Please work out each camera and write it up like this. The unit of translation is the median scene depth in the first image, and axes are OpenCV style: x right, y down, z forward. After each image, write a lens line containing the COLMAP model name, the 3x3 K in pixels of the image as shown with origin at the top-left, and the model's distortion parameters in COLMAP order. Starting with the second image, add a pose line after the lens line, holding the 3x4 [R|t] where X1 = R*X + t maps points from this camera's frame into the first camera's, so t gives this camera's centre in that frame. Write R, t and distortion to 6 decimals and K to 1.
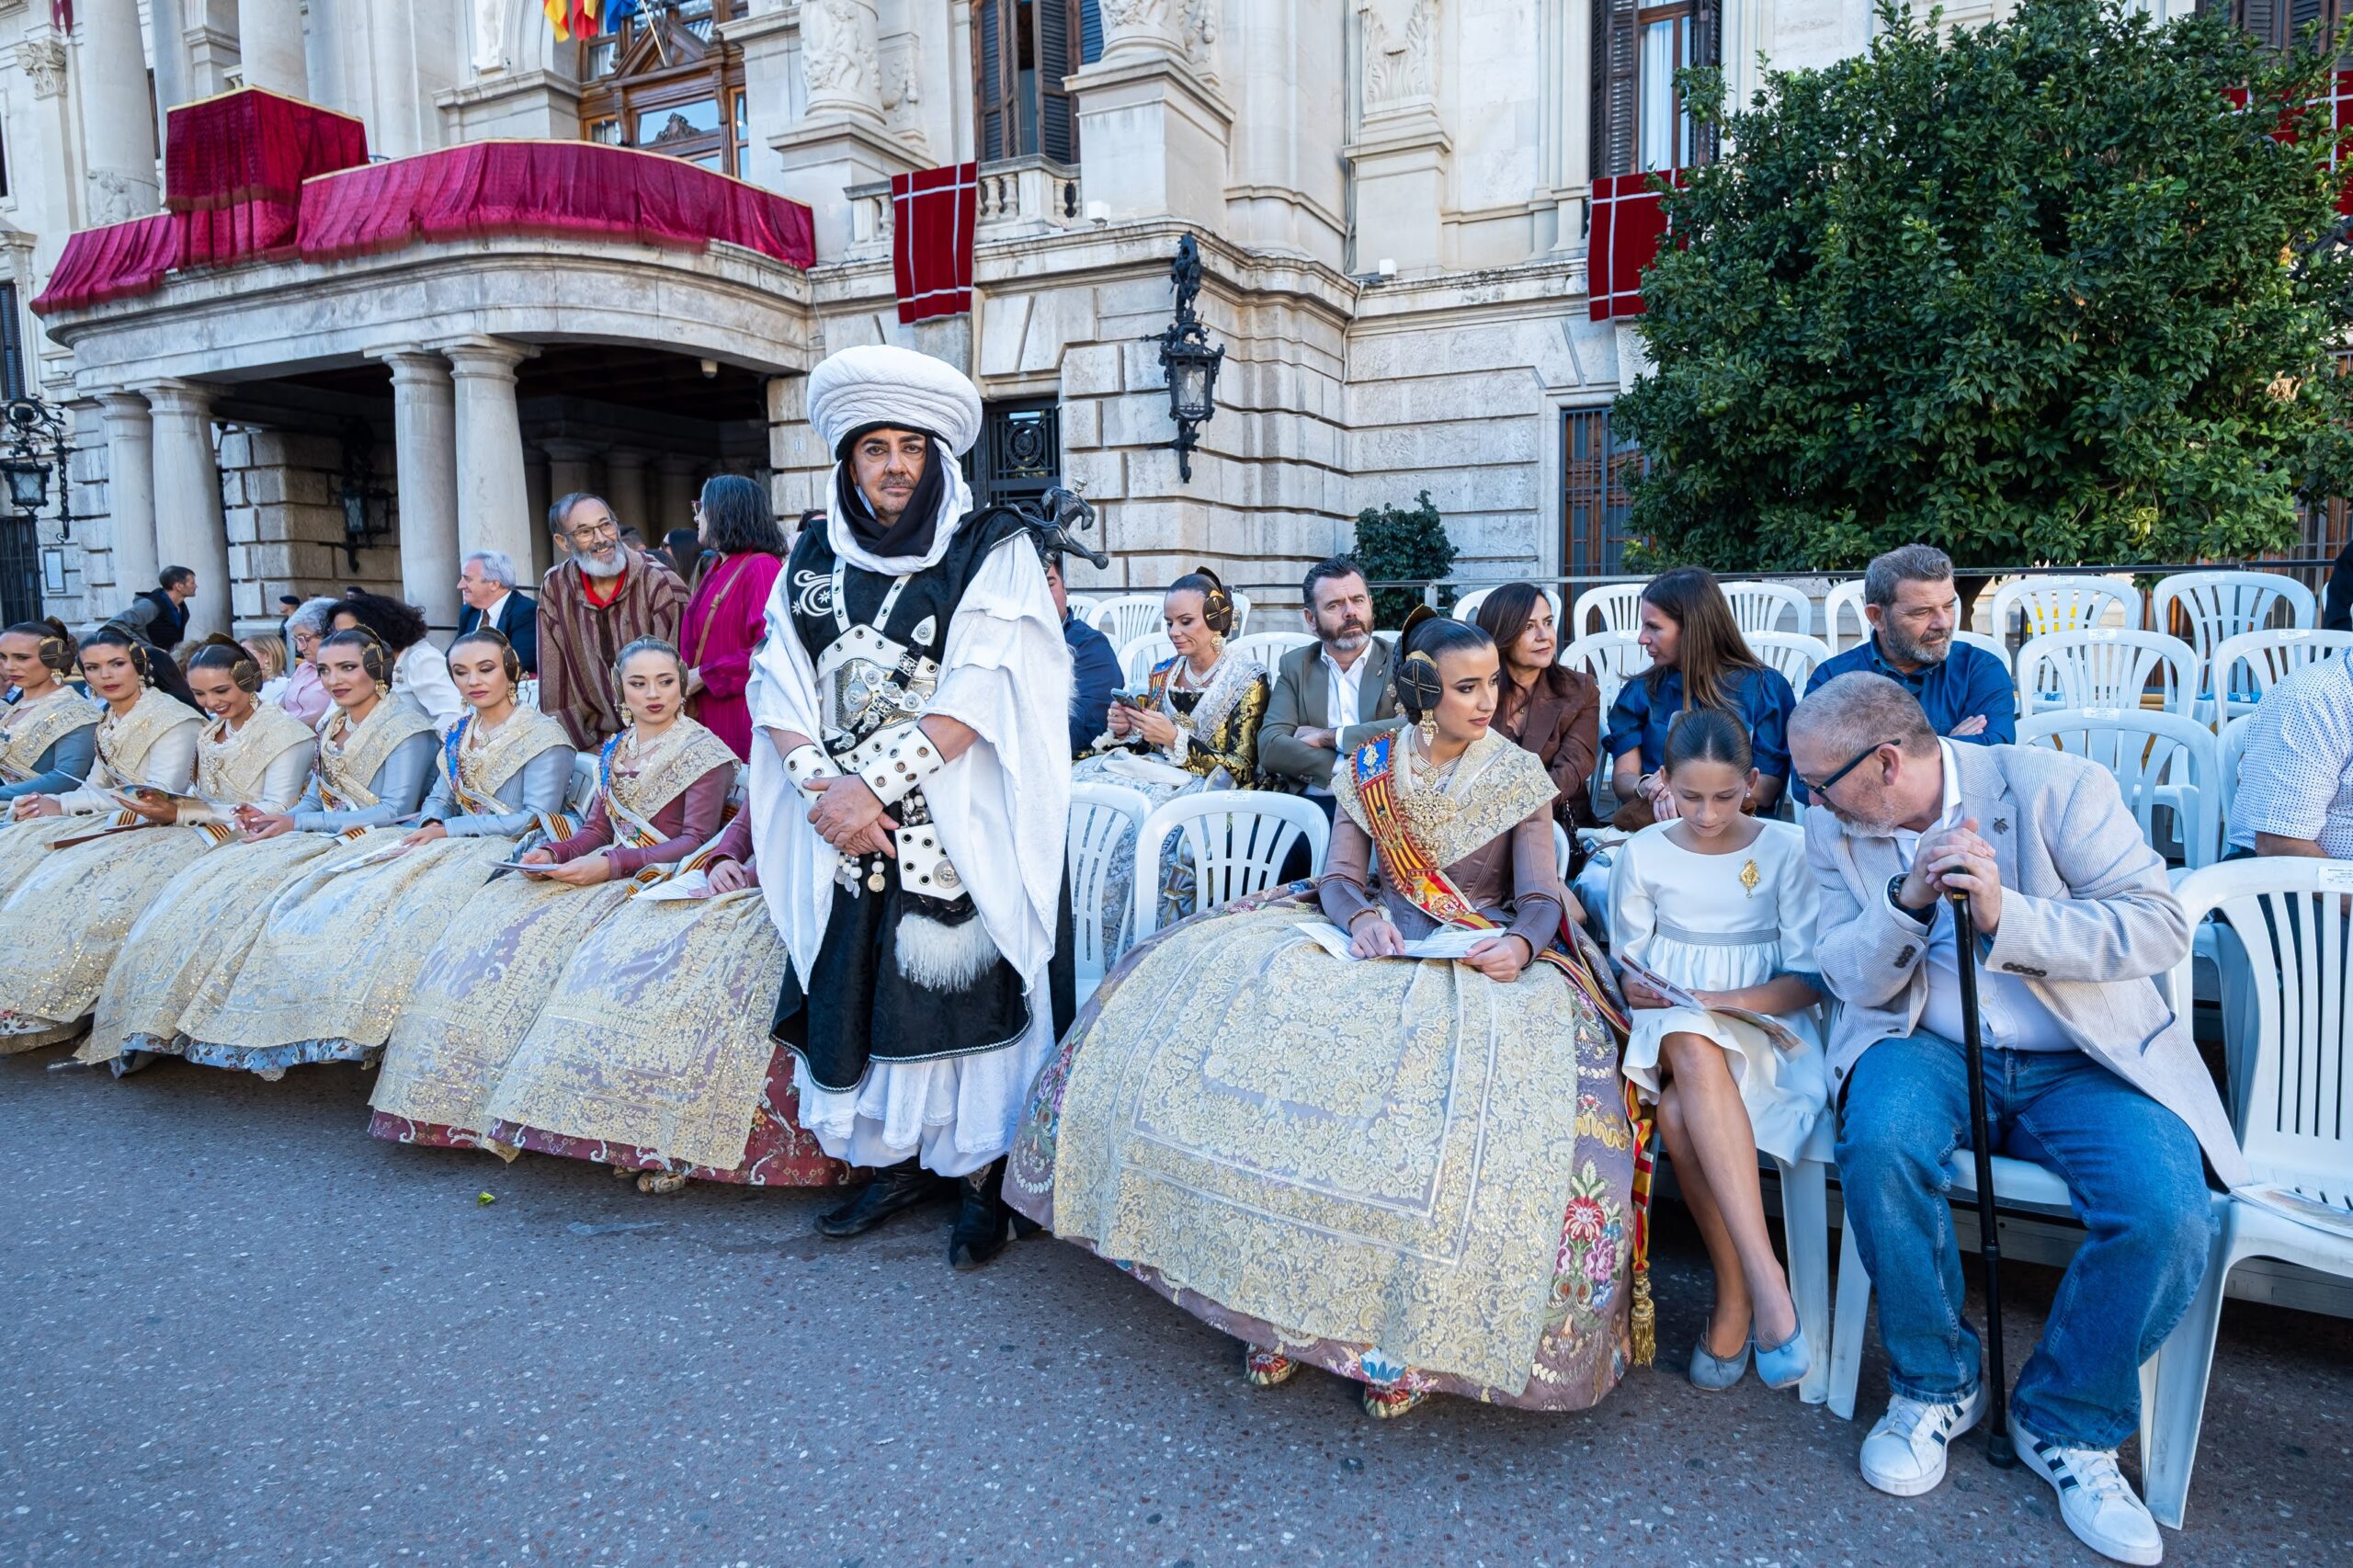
lens RADIAL K [[1360.1, 0, 1331.5], [0, 1360.1, 738.6], [0, 0, 1]] dist [0.038937, -0.023688]
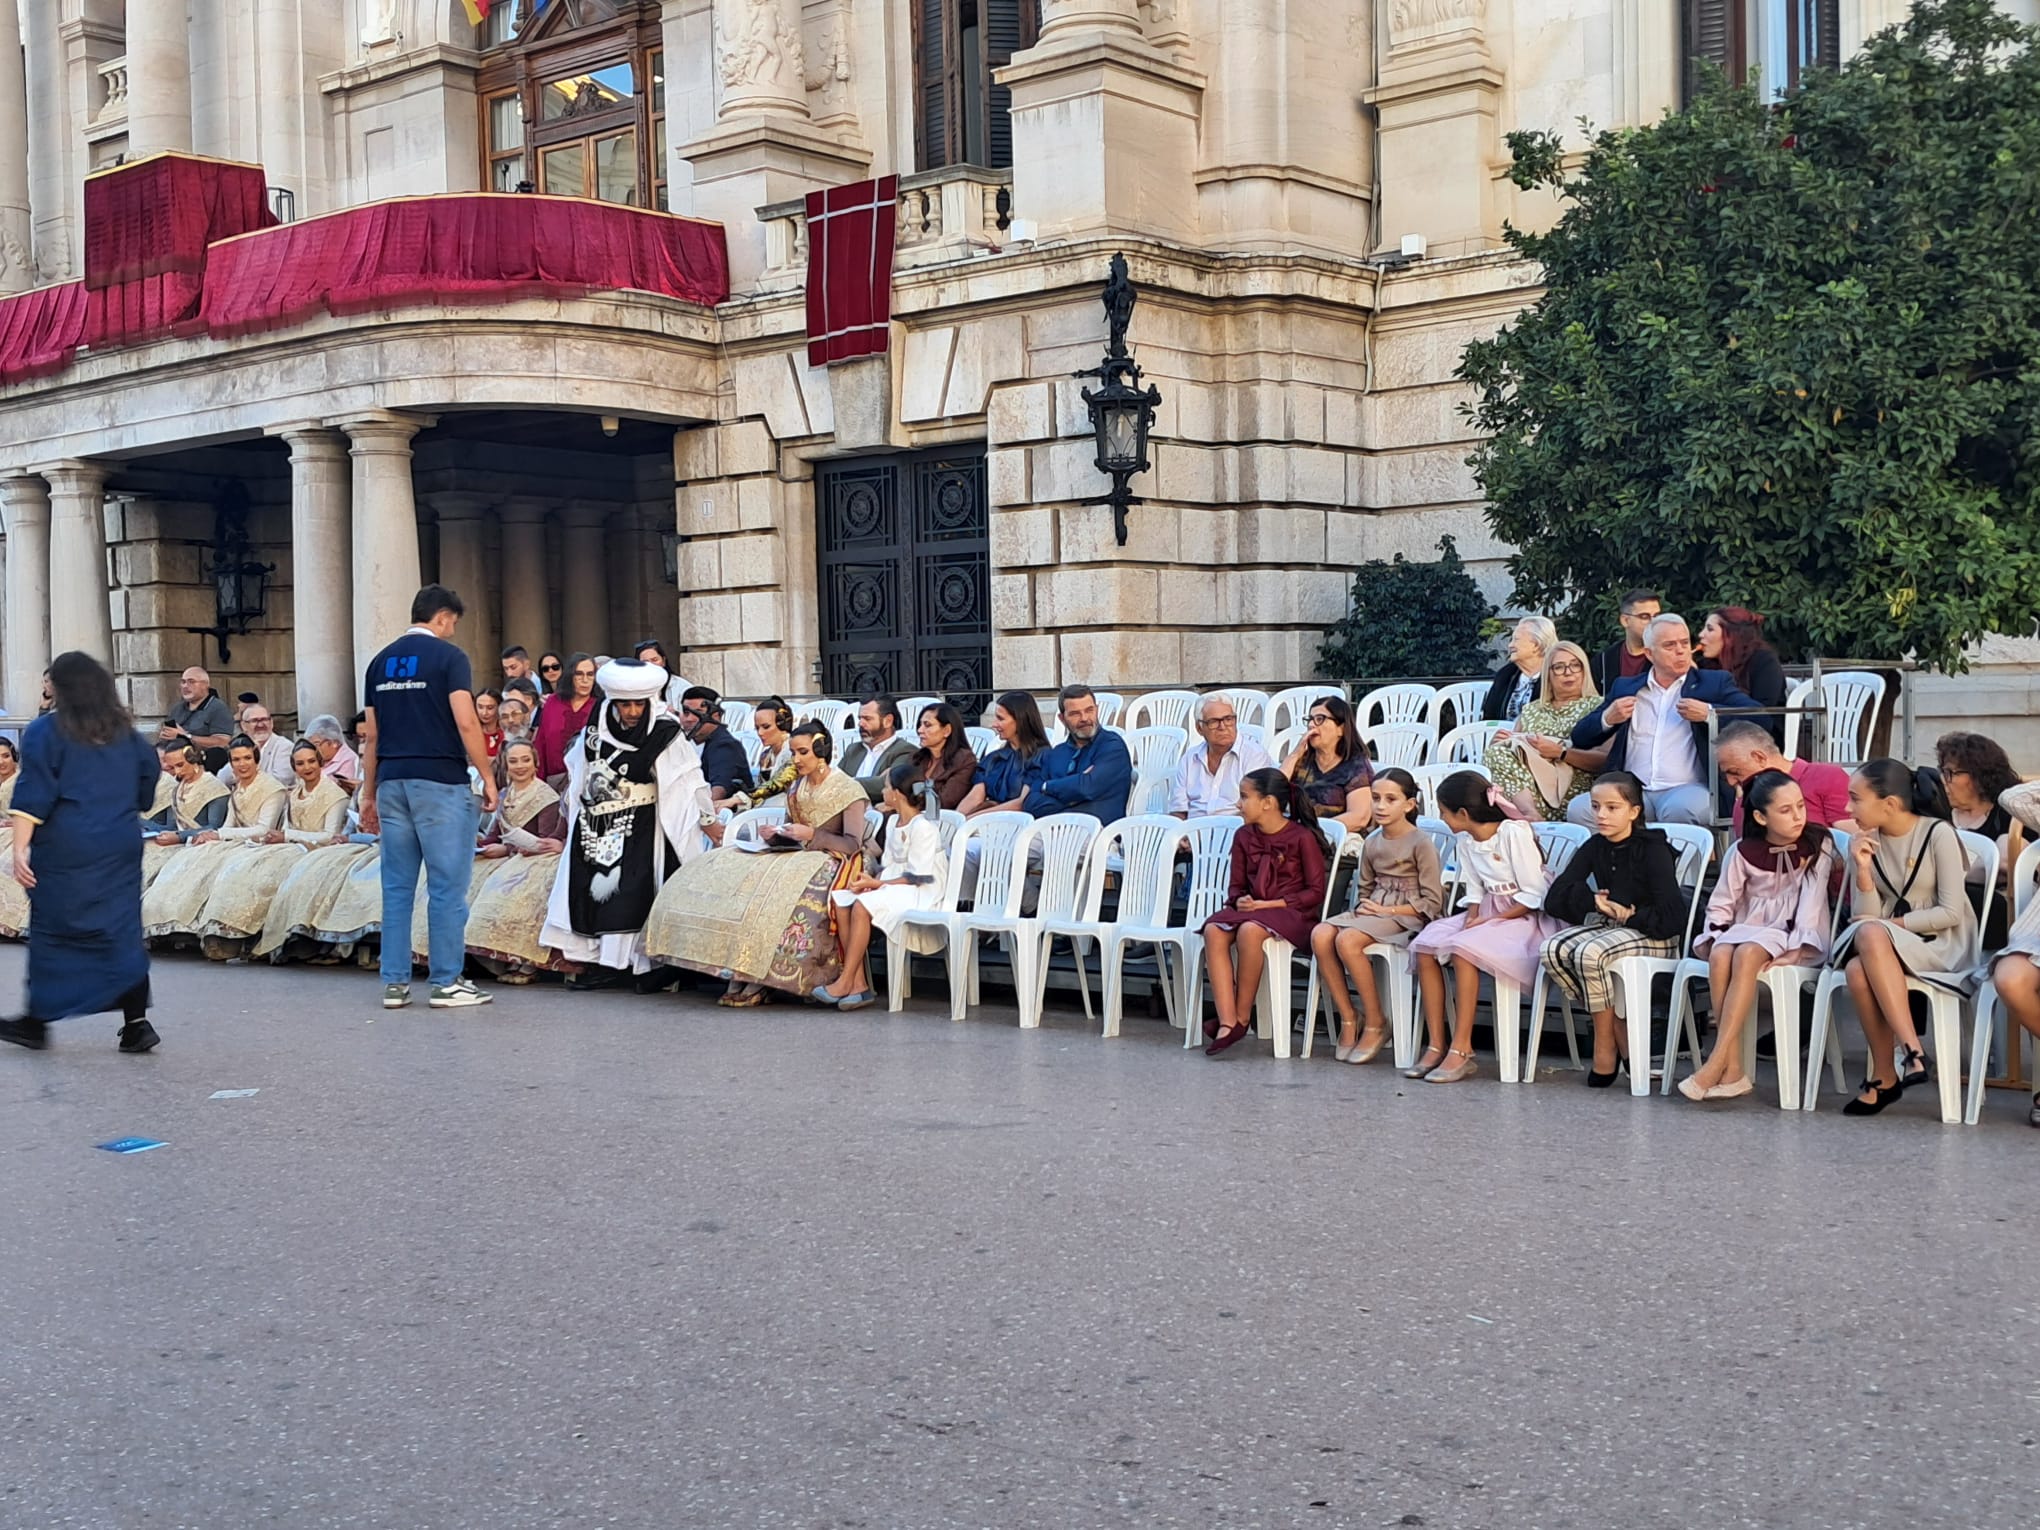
lens RADIAL K [[2589.5, 0, 979.1], [0, 2589.5, 793.8], [0, 0, 1]] dist [0.308757, -1.113195]
pose [[0.954597, -0.004938, -0.297858, 0.266012], [-0.009315, 0.998879, -0.046413, 0.037149], [0.297753, 0.047080, 0.953481, -0.505426]]
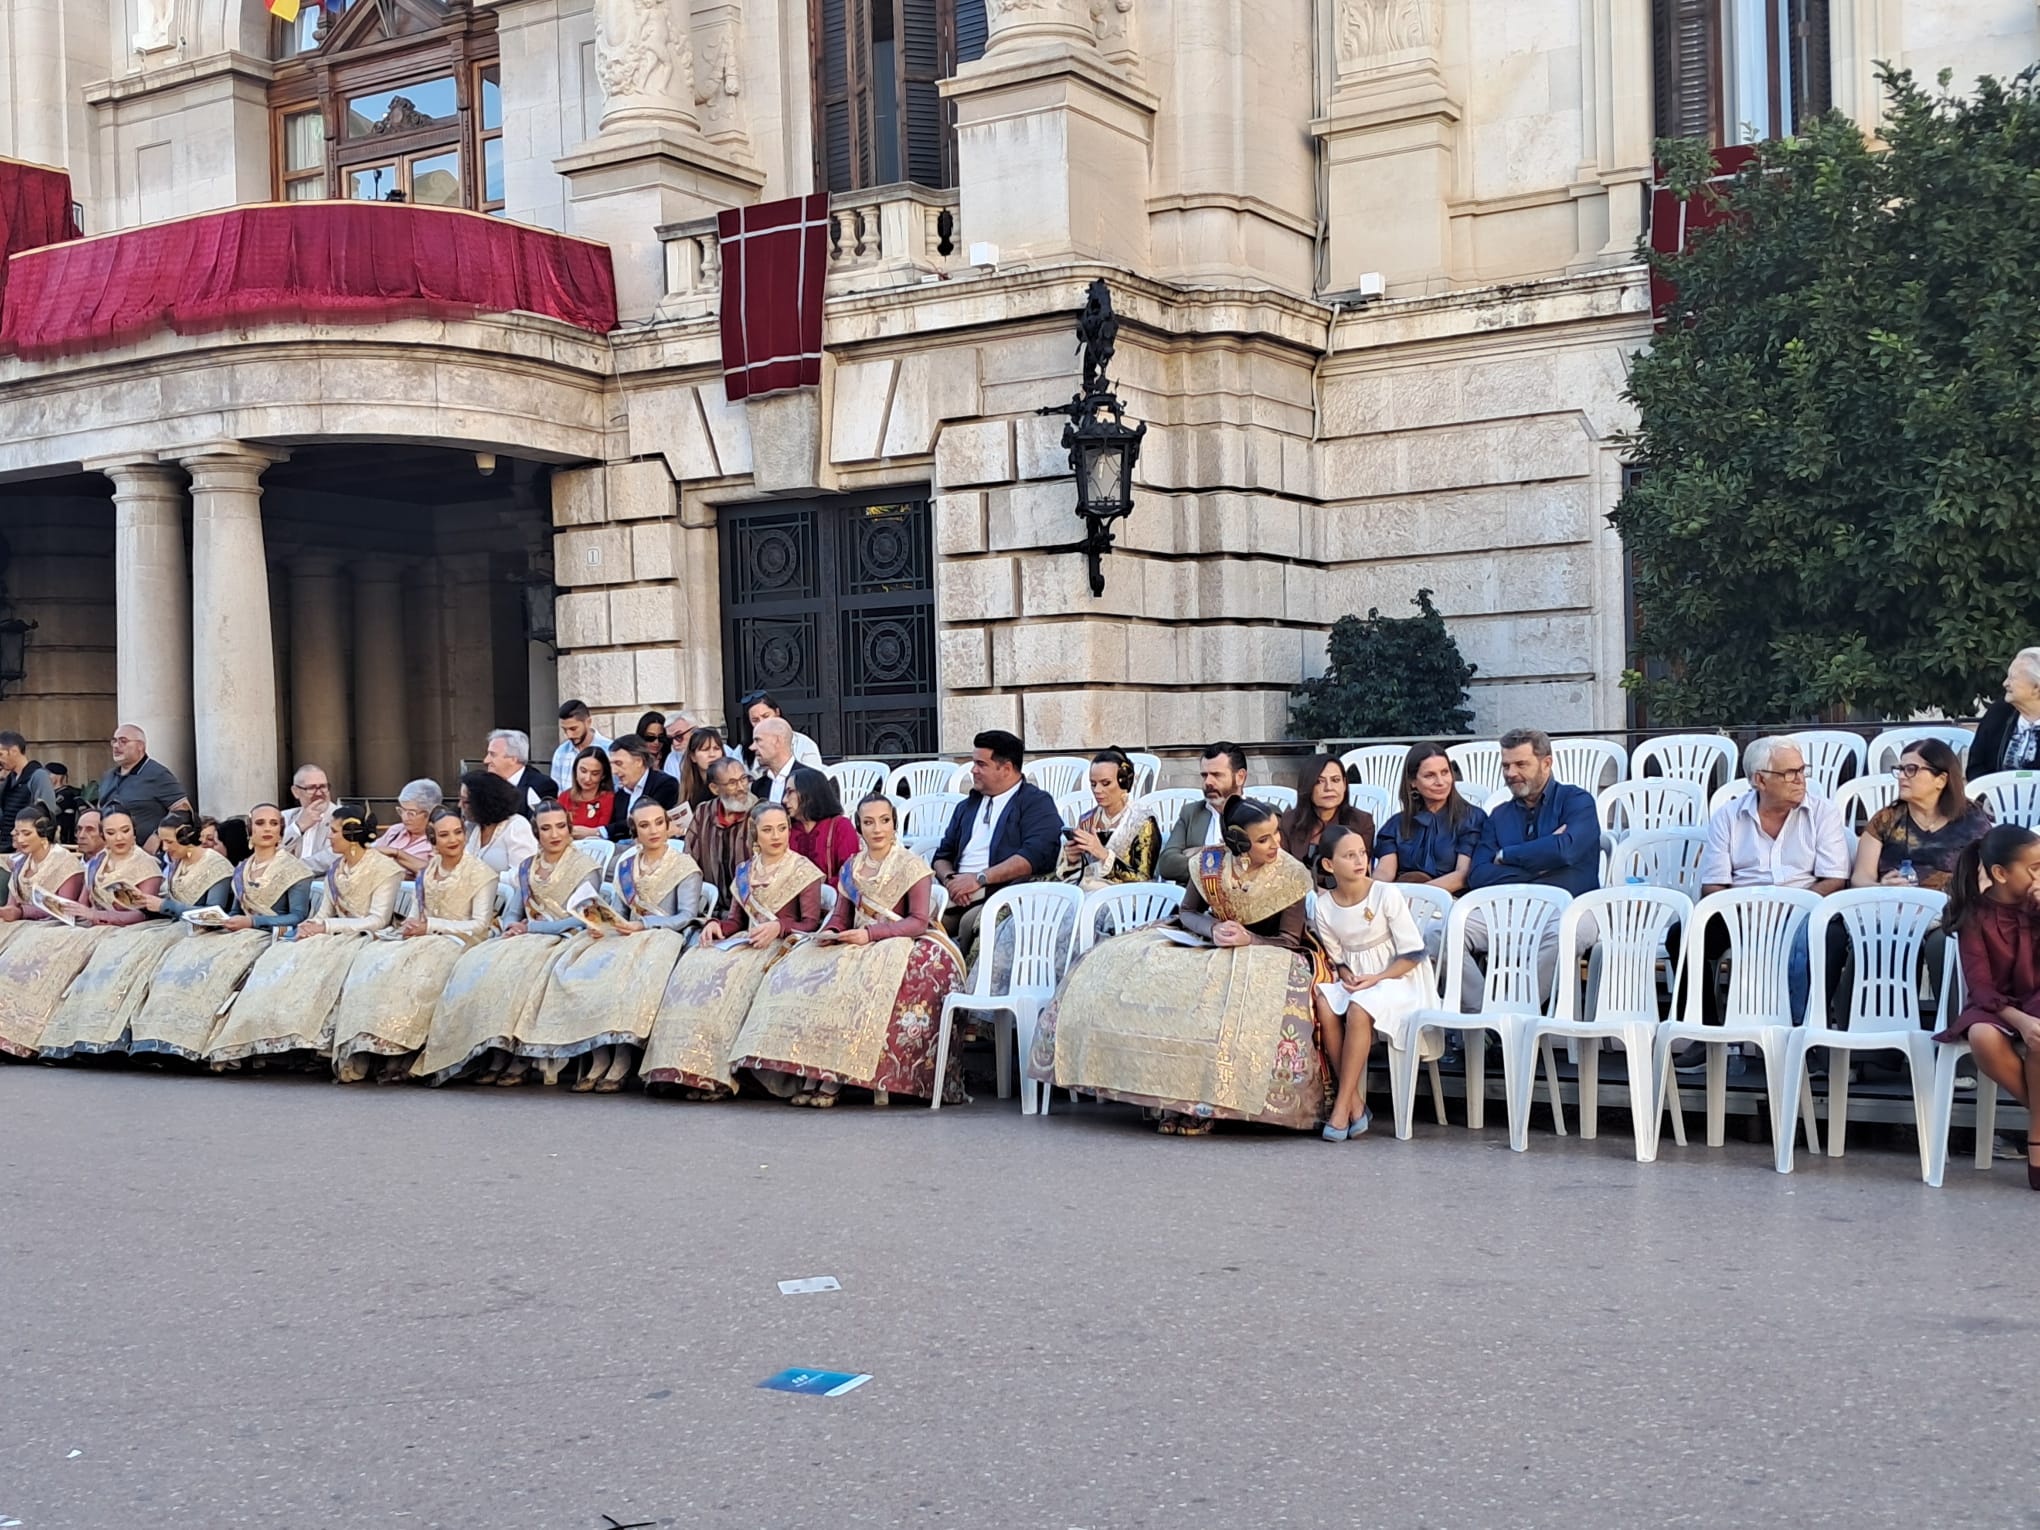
lens RADIAL K [[2589.5, 0, 979.1], [0, 2589.5, 793.8], [0, 0, 1]] dist [0.308757, -1.113195]
pose [[0.988484, -0.019159, -0.150109, 0.041980], [0.007753, 0.997062, -0.076208, 0.032165], [0.151128, 0.074166, 0.985728, -0.416472]]
